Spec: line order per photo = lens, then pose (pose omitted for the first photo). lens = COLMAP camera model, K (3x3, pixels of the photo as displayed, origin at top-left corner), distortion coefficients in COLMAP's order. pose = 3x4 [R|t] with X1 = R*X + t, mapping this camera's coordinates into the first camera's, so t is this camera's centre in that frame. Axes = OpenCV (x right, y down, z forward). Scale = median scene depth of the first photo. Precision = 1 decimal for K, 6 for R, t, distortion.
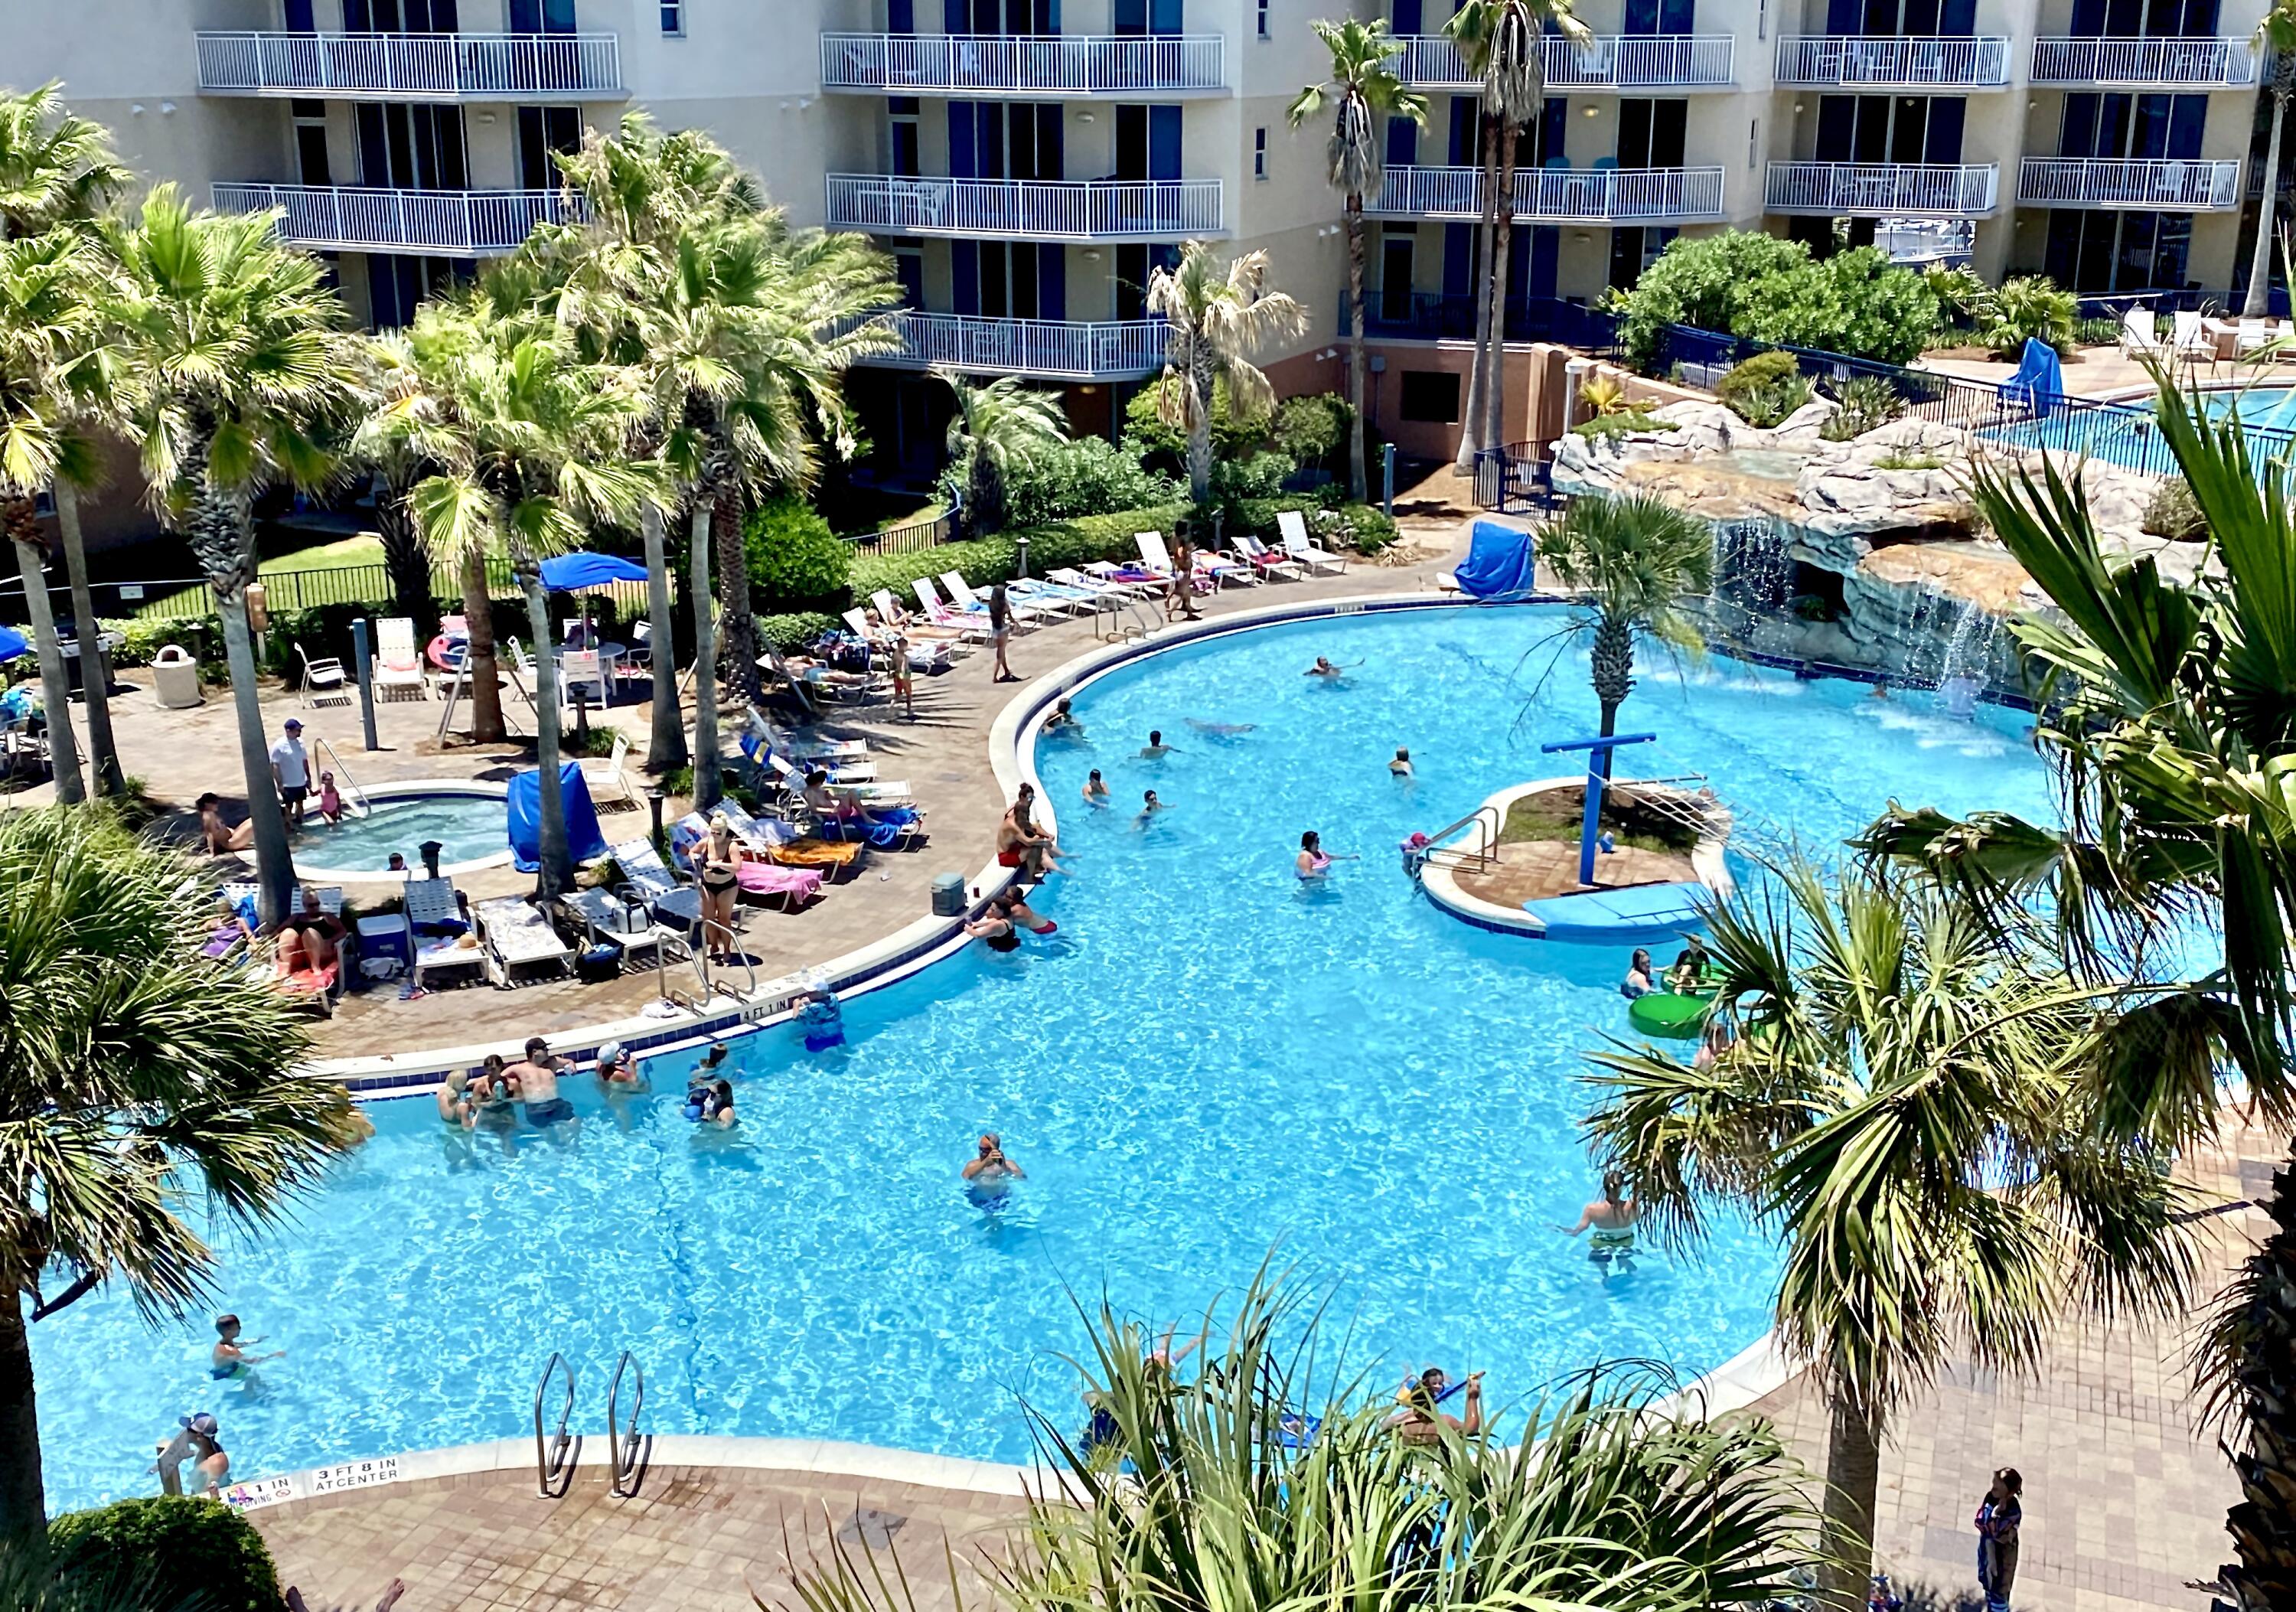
lens RADIAL K [[2247.5, 0, 1142.8], [0, 2247.5, 822.0], [0, 0, 1]] dist [0.054507, 0.000000]
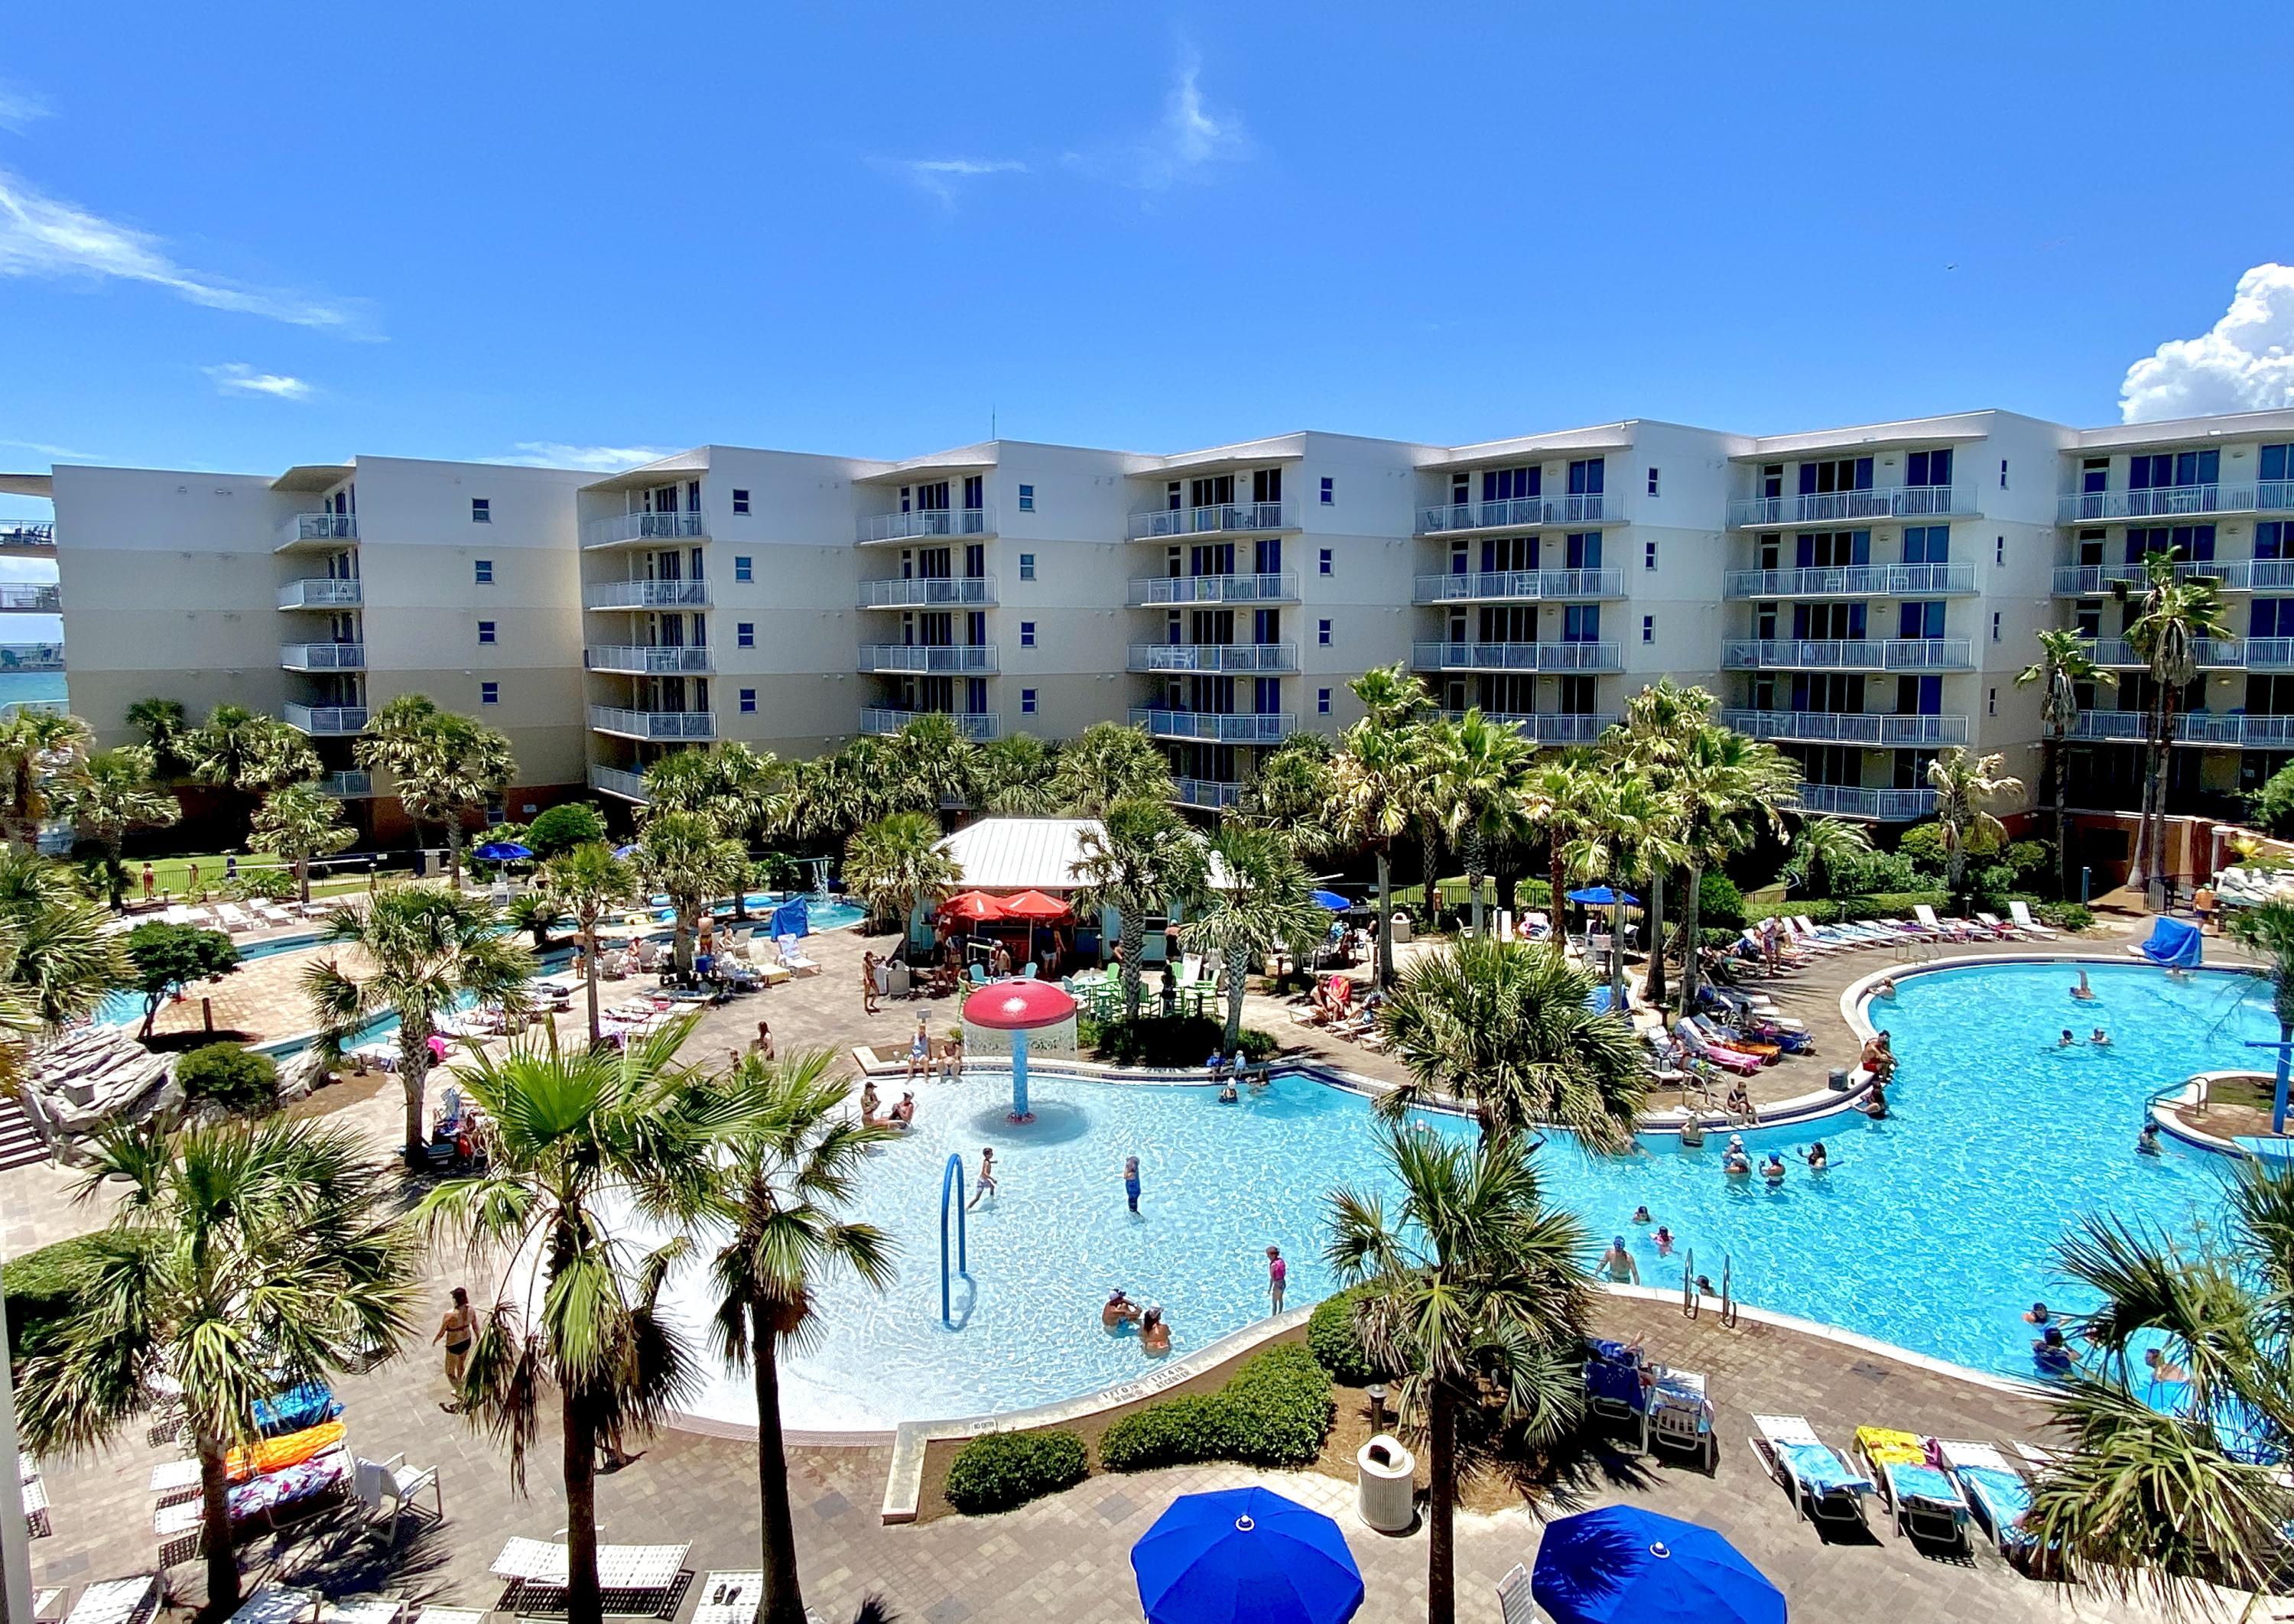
lens RADIAL K [[1246.5, 0, 1165.0], [0, 1246.5, 759.7], [0, 0, 1]] dist [-0.003615, -0.005798]
pose [[0.883856, 0.039431, -0.466094, -0.071936], [-0.147888, 0.968885, -0.198473, 0.041293], [0.443766, 0.244351, 0.862186, -0.127825]]
